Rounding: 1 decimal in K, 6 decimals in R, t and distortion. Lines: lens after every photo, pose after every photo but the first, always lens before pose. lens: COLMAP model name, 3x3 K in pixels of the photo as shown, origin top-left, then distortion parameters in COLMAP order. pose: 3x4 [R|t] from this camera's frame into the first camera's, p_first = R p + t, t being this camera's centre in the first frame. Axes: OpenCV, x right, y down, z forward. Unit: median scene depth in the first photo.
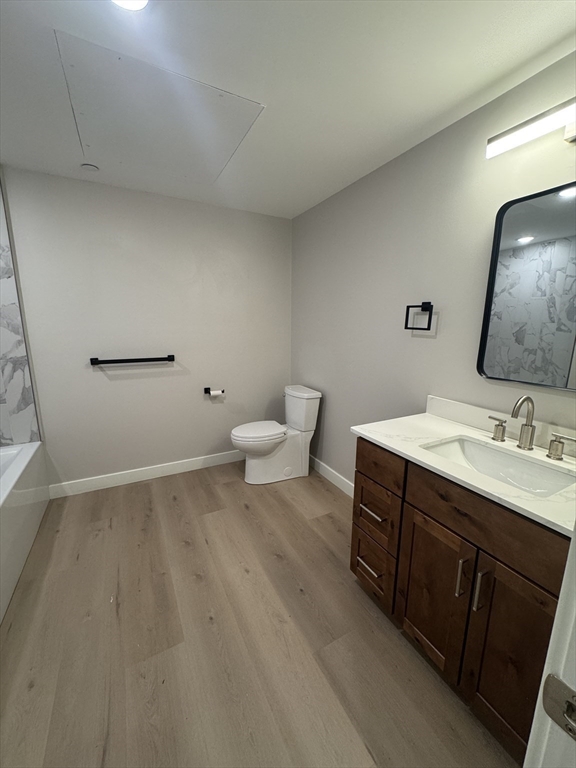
lens RADIAL K [[304.4, 0, 287.4], [0, 304.4, 381.7], [0, 0, 1]] dist [-0.006302, -0.000394]
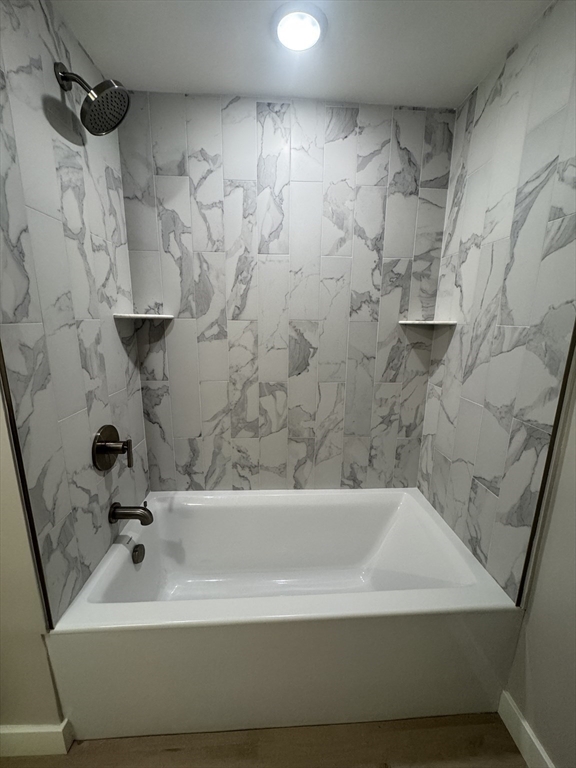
lens RADIAL K [[304.4, 0, 288.4], [0, 304.4, 383.6], [0, 0, 1]] dist [-0.006302, -0.000394]
pose [[-0.426604, 0.179120, -0.886524, -0.347009], [-0.190691, 0.940346, 0.281757, -0.187220], [0.884107, 0.289251, -0.366999, 0.810145]]
